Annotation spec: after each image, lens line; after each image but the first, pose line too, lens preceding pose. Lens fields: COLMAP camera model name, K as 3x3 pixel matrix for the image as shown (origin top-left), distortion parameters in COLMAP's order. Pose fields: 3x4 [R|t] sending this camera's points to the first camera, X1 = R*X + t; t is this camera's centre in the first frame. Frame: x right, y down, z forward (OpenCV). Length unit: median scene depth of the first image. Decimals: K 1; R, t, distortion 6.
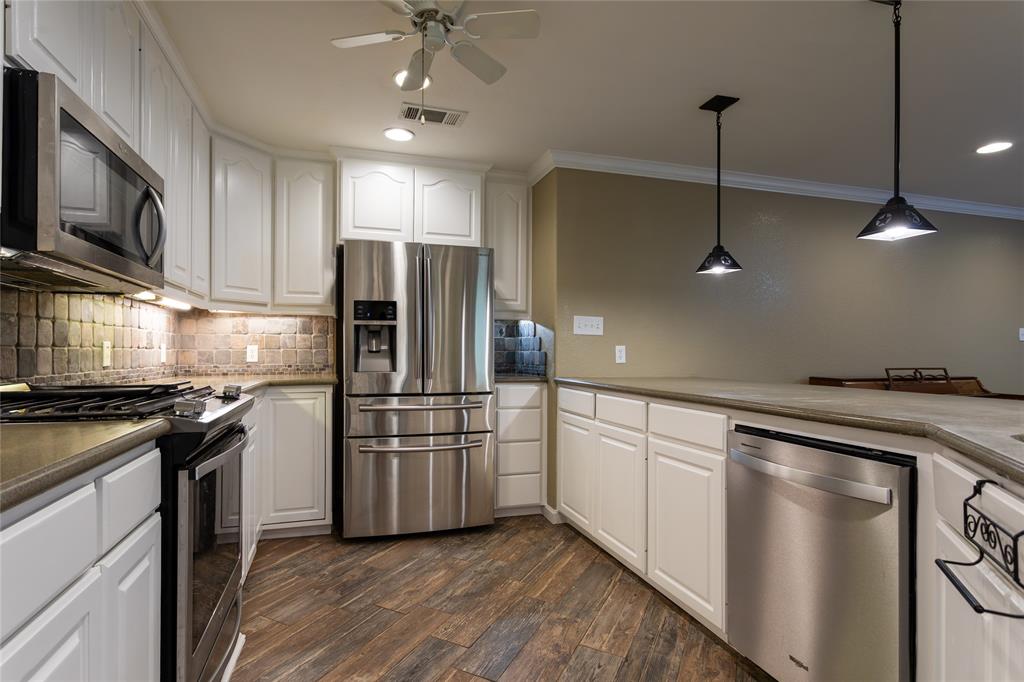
lens RADIAL K [[508.9, 0, 488.9], [0, 508.9, 350.0], [0, 0, 1]] dist [0.001124, 0.001794]
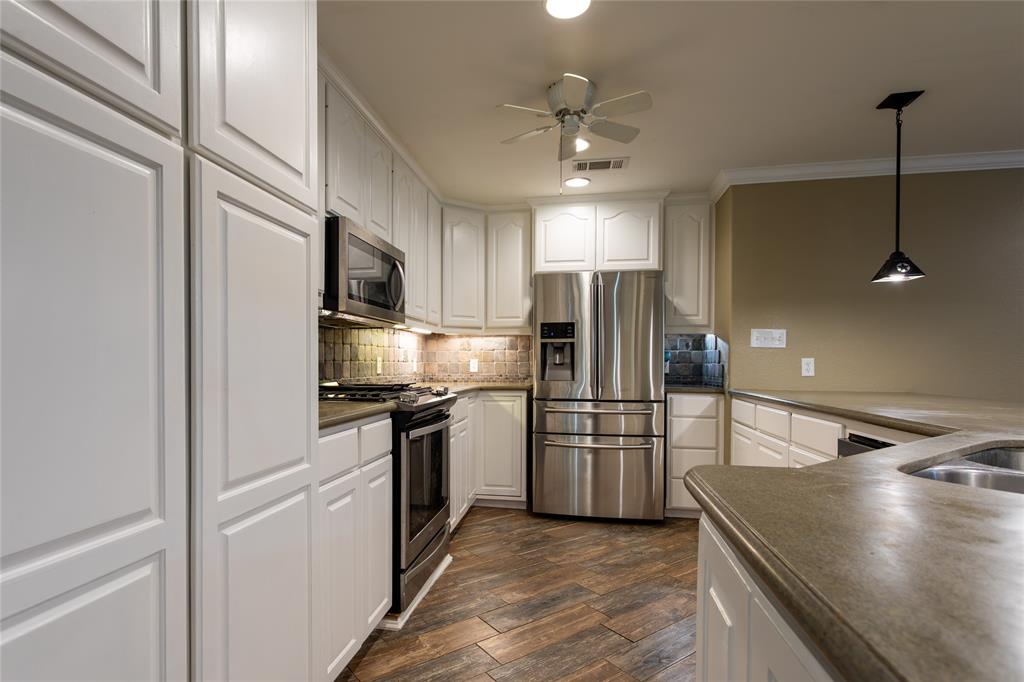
lens RADIAL K [[515.0, 0, 483.6], [0, 515.0, 370.3], [0, 0, 1]] dist [-0.000519, 0.000303]
pose [[0.888061, 0.005898, -0.459687, 0.188128], [0.000854, 0.999895, 0.014480, -0.000140], [0.459724, -0.013252, 0.887963, -0.180502]]
